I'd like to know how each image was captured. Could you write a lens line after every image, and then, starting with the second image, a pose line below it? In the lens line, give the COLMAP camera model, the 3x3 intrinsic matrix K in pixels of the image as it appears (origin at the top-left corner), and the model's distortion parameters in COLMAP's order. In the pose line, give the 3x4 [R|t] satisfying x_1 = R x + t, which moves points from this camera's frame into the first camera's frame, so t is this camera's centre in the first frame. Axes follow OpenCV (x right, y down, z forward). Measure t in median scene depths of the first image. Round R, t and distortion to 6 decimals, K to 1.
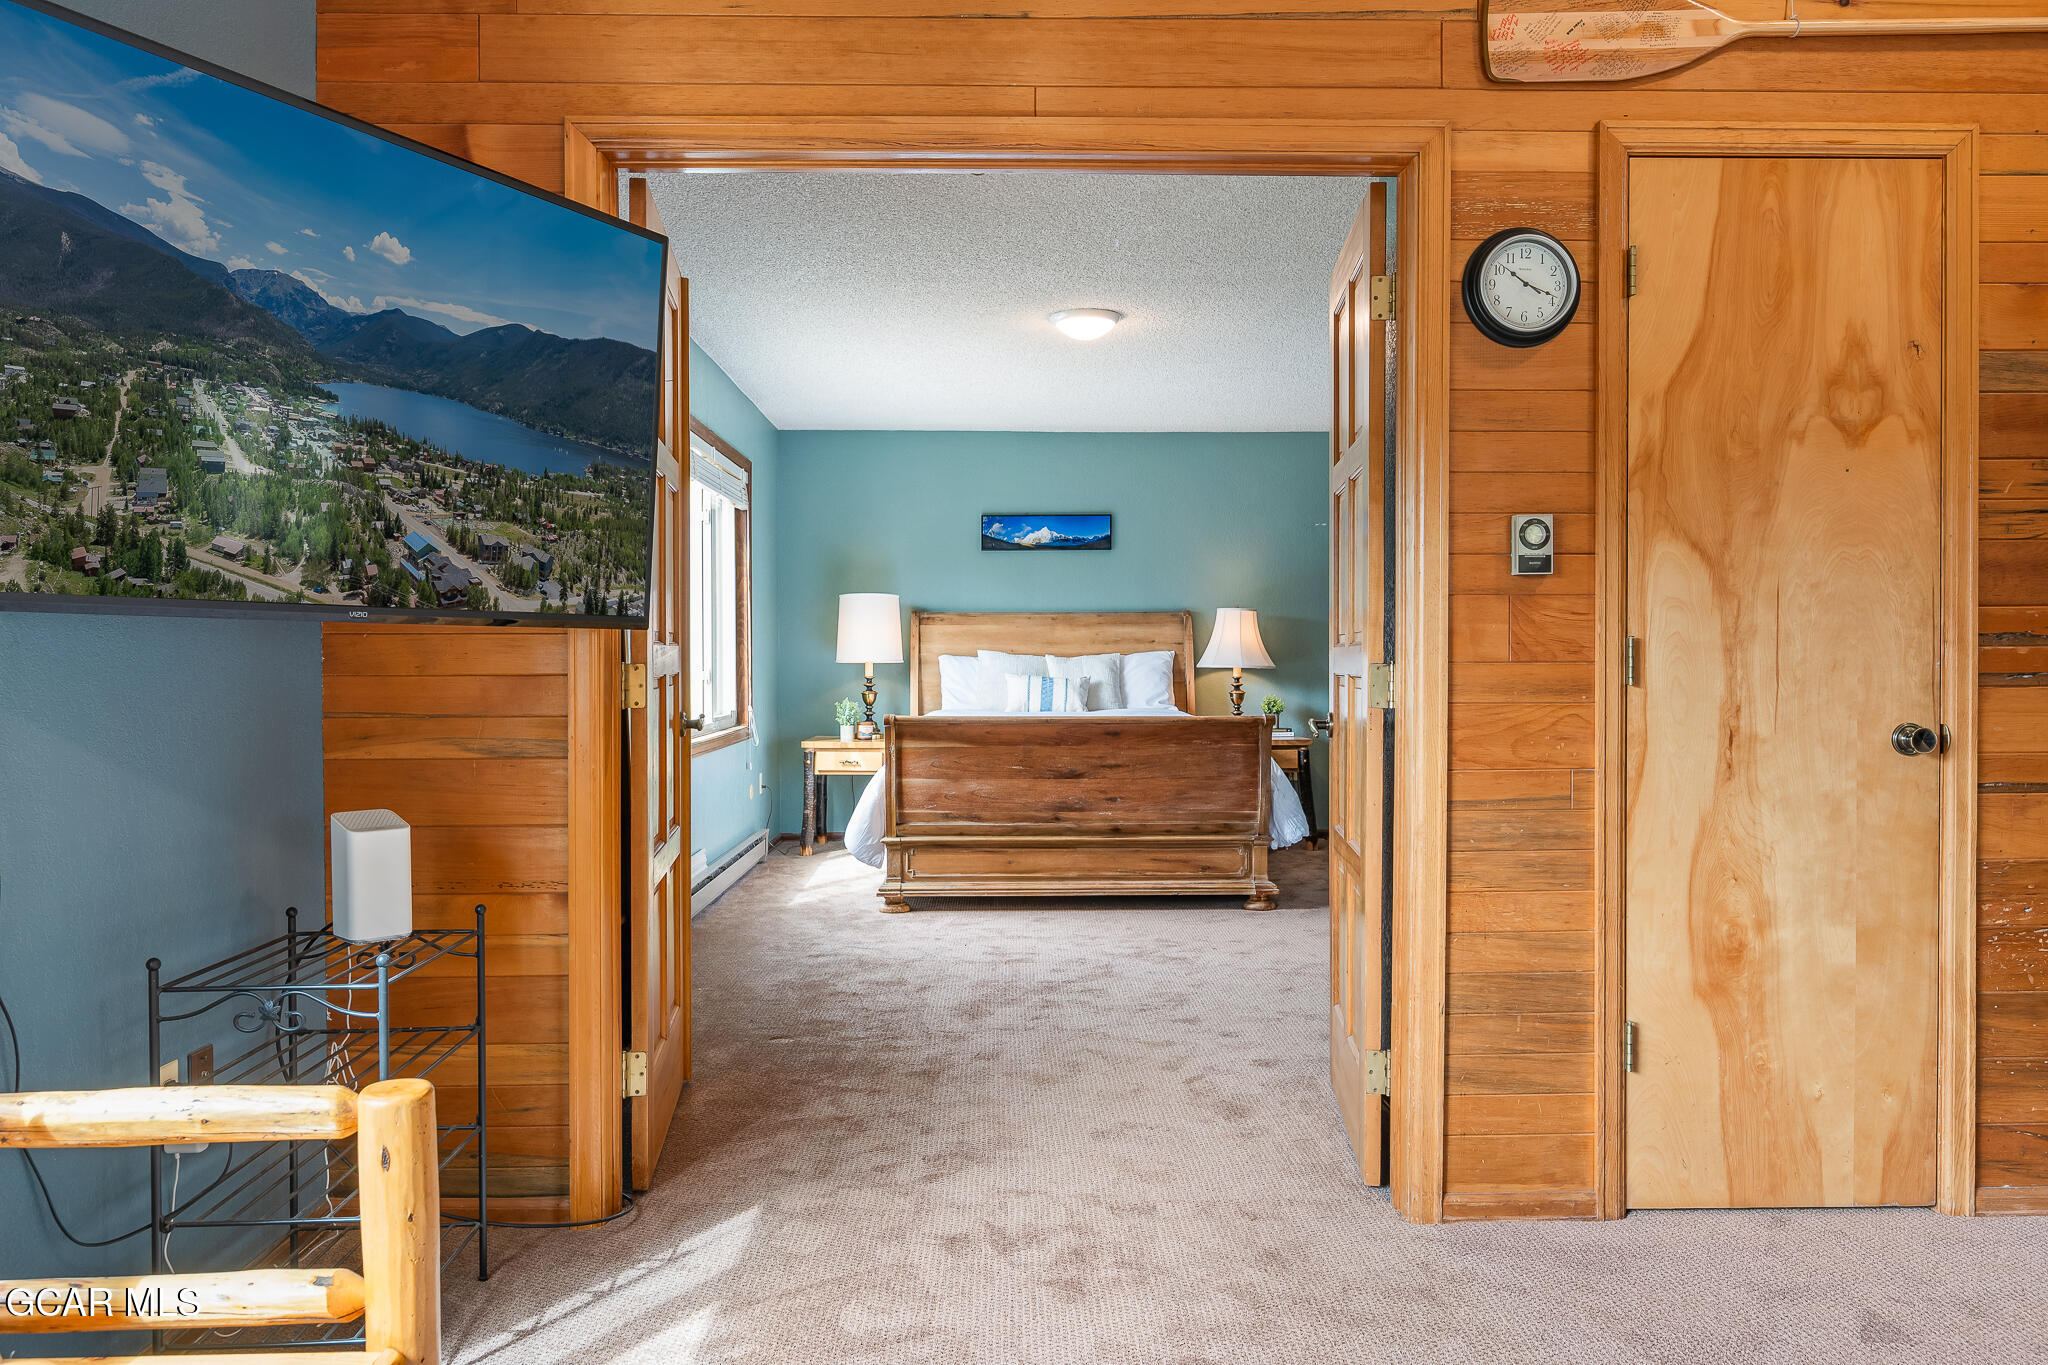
lens RADIAL K [[1523.5, 0, 940.3], [0, 1523.5, 676.5], [0, 0, 1]] dist [0.011803, 0.001382]
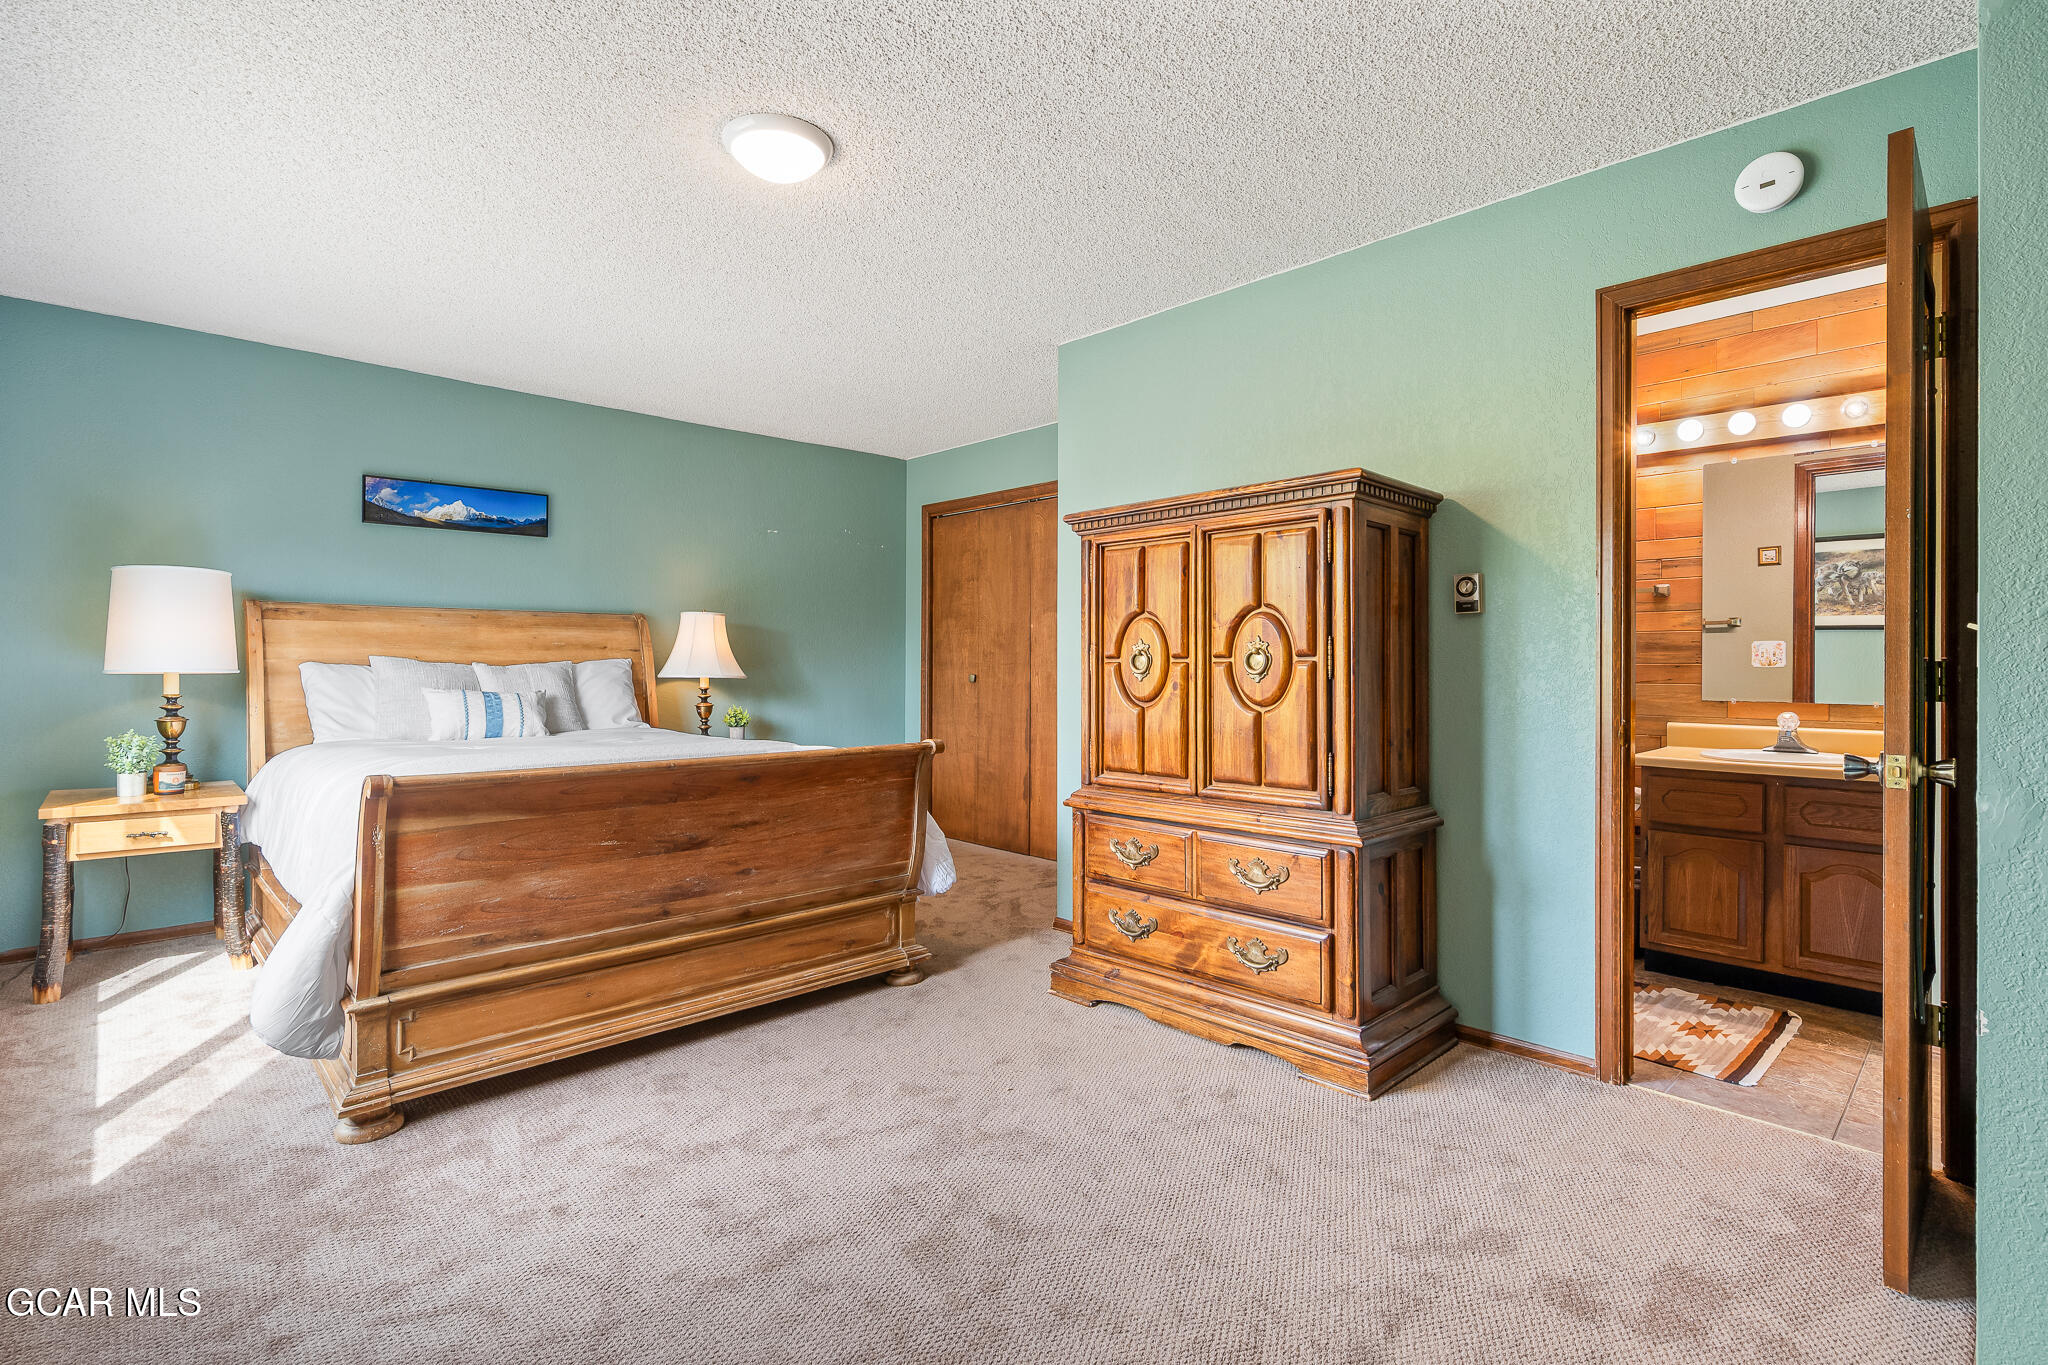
lens RADIAL K [[979.2, 0, 1012.2], [0, 979.2, 666.0], [0, 0, 1]] dist [-0.004106, 0.000866]
pose [[0.705518, 0.002260, 0.708688, -0.090669], [0.004688, 0.999958, -0.007856, -0.007319], [-0.708676, 0.008865, 0.705478, 0.456643]]
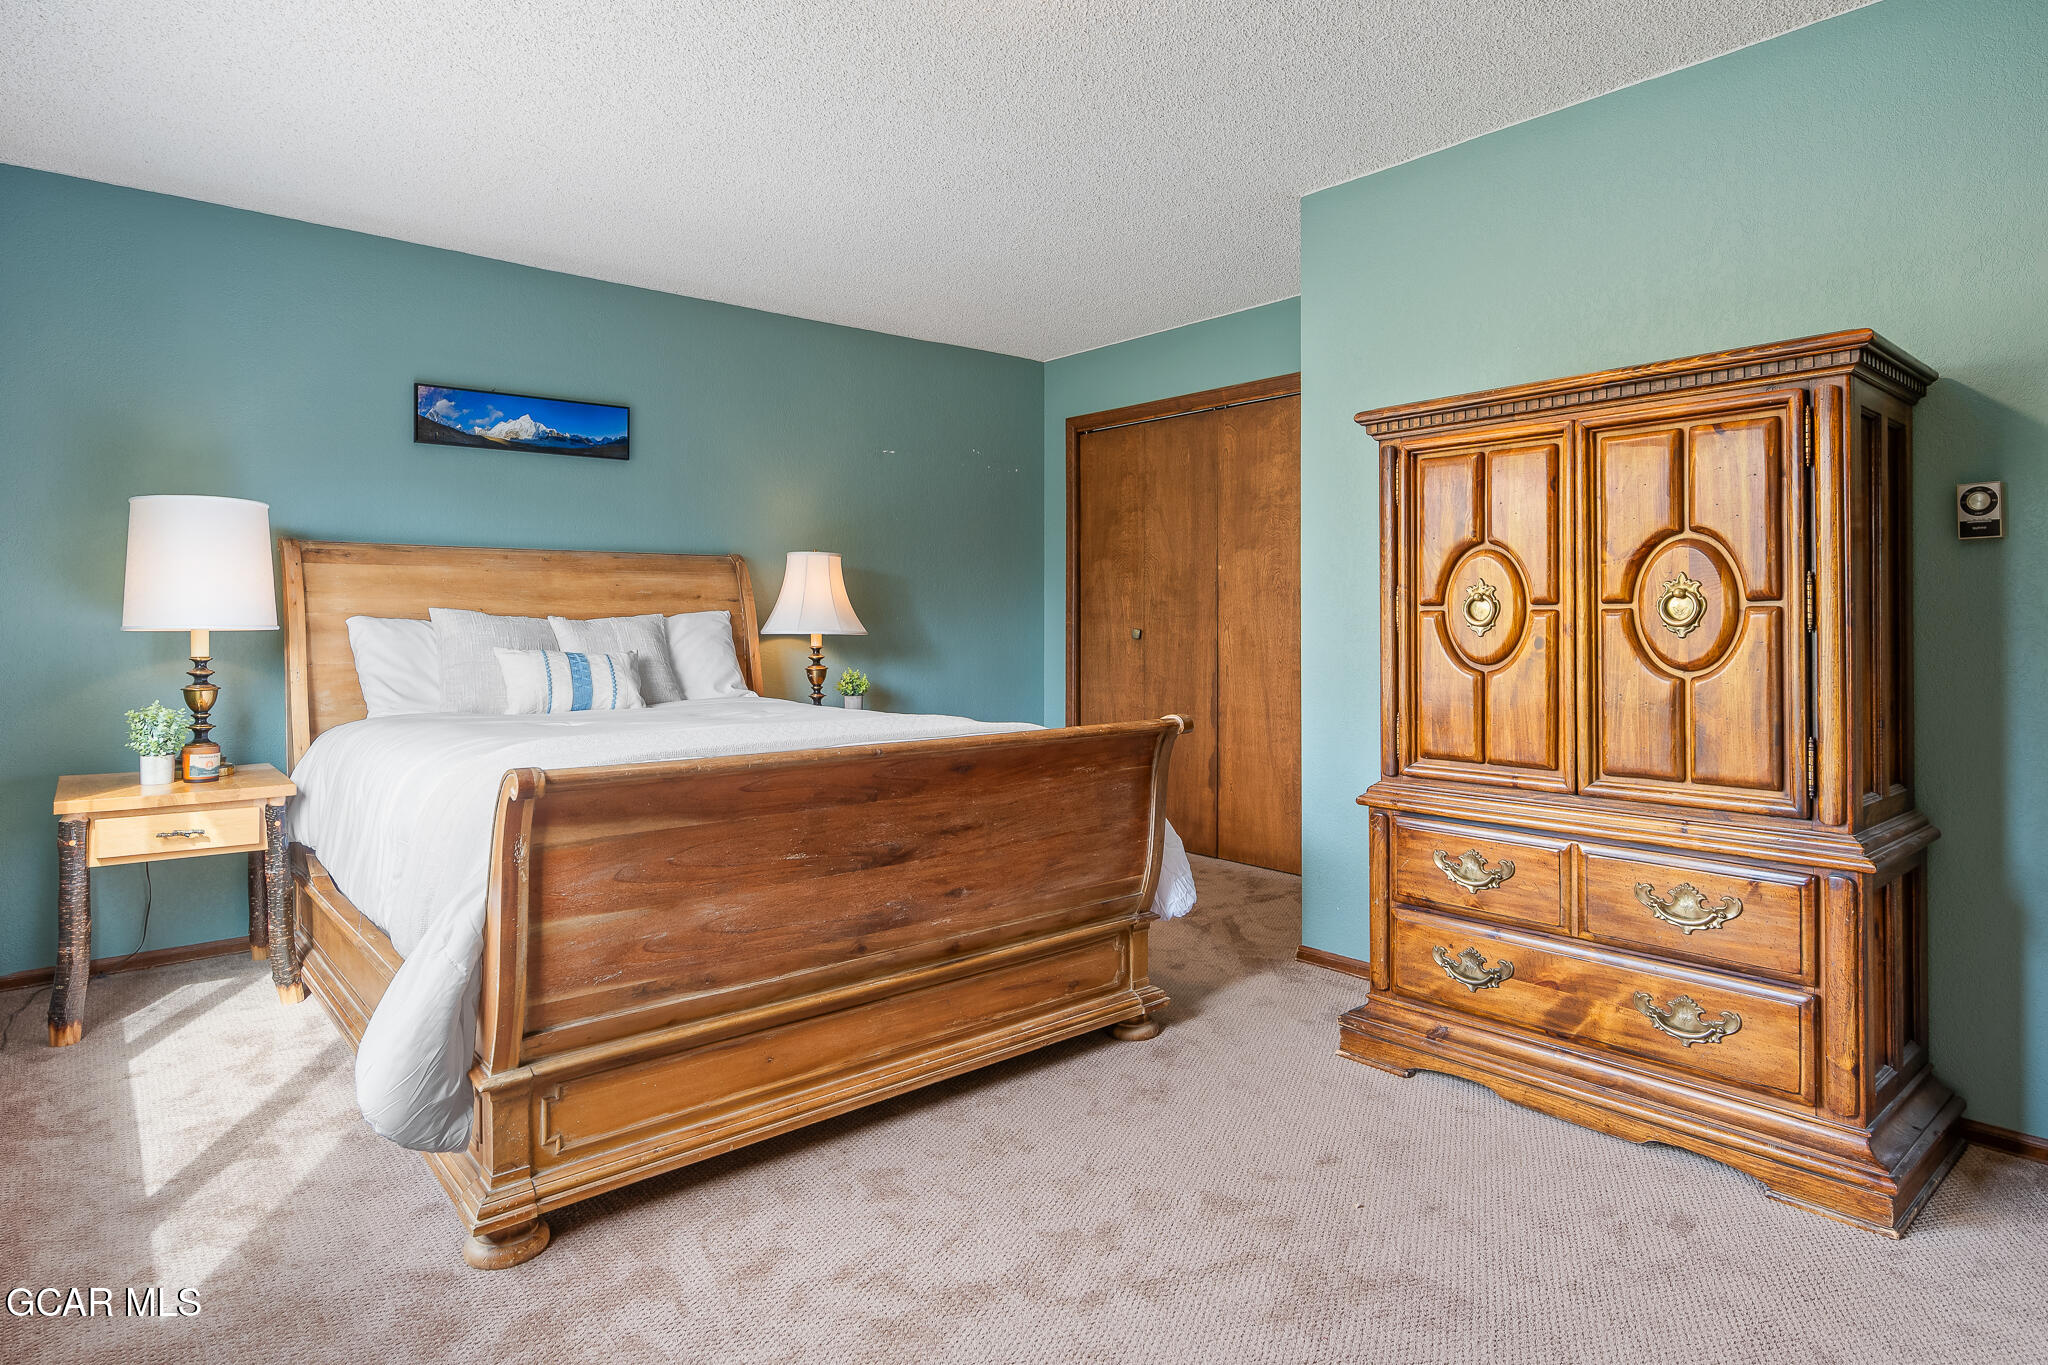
lens RADIAL K [[1139.0, 0, 998.6], [0, 1139.0, 628.7], [0, 0, 1]] dist [-0.003950, -0.000149]
pose [[0.747157, -0.005178, 0.664628, -0.103033], [0.008025, 0.999967, -0.001231, -0.007089], [-0.664599, 0.006253, 0.747174, 0.534632]]
